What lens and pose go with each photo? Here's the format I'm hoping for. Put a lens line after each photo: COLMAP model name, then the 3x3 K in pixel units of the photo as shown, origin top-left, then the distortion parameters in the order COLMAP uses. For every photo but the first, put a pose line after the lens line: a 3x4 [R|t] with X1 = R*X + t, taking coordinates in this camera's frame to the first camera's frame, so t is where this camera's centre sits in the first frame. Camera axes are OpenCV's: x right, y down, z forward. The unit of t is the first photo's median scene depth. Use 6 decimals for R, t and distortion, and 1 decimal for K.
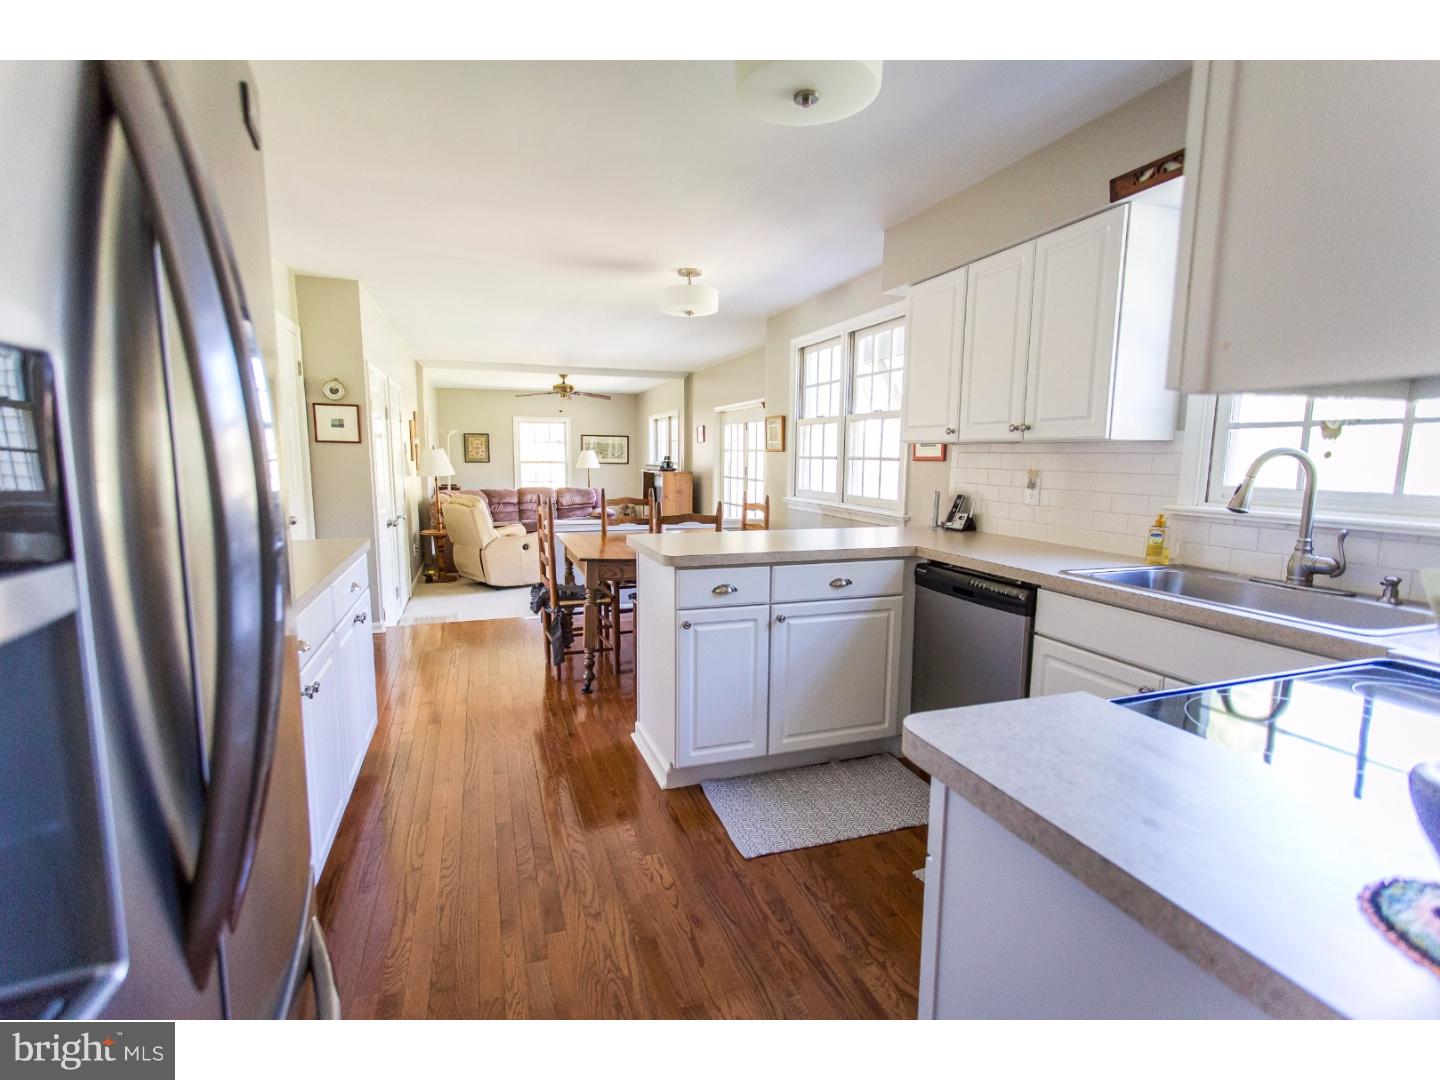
lens RADIAL K [[709.2, 0, 718.1], [0, 709.2, 542.5], [0, 0, 1]] dist [0.017185, 0.000541]
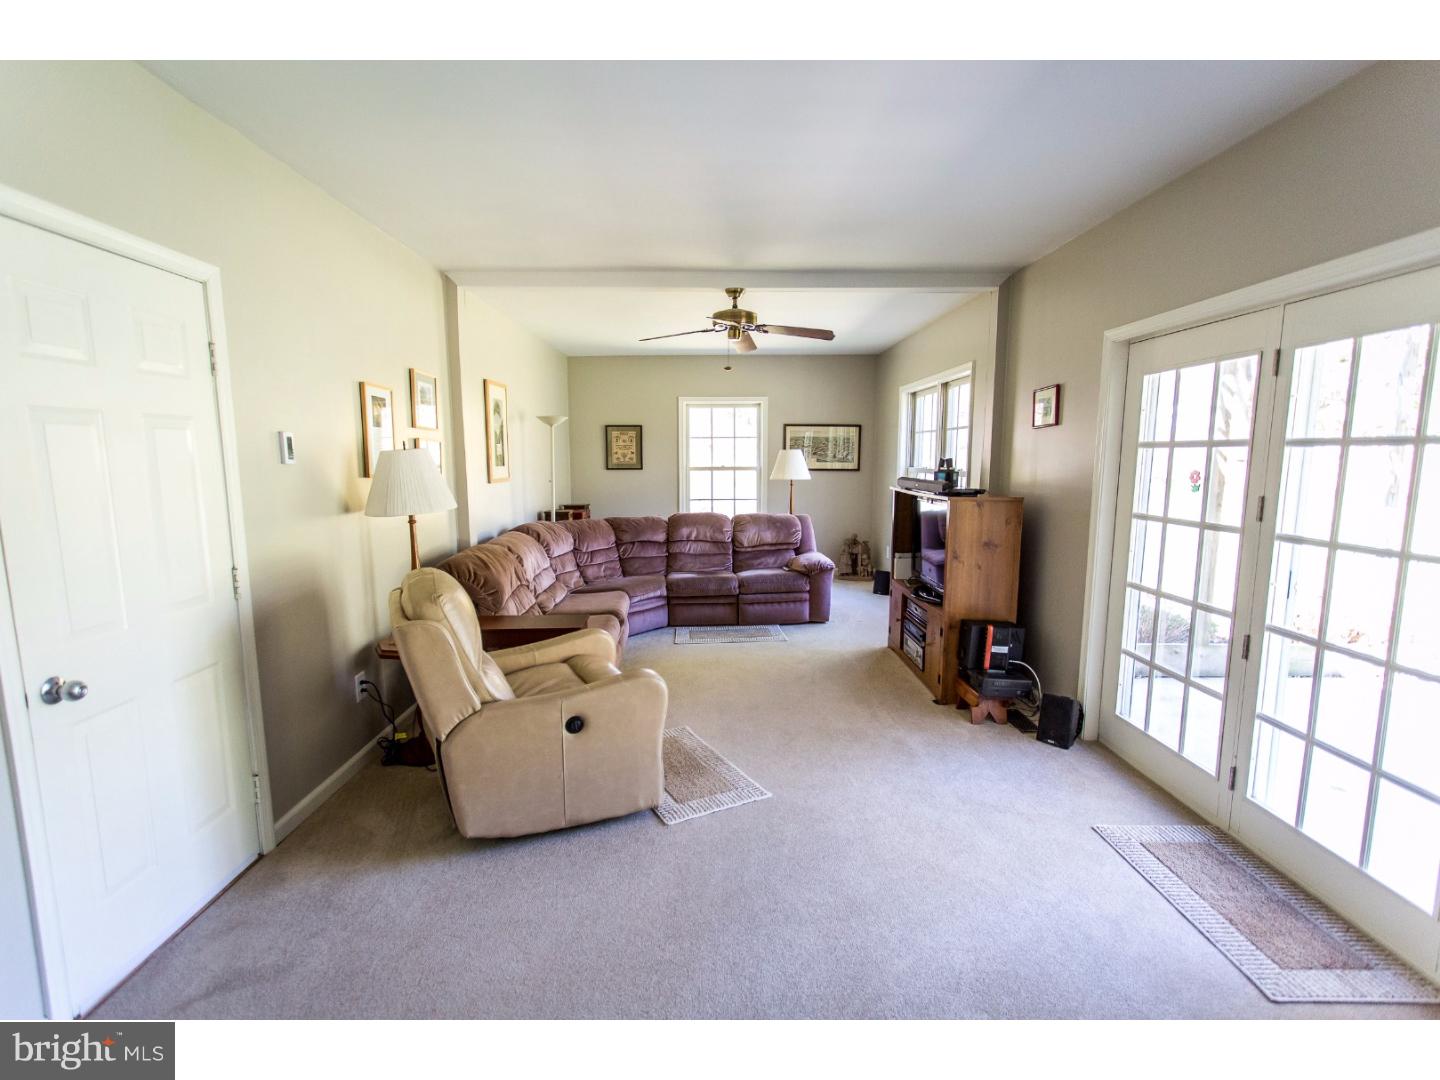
lens RADIAL K [[709.2, 0, 718.6], [0, 709.2, 542.8], [0, 0, 1]] dist [0.017185, 0.000541]
pose [[0.953126, 0.030655, -0.301016, -0.066185], [-0.030286, 0.999524, 0.005891, -0.057599], [0.301053, 0.003502, 0.953601, 0.450215]]
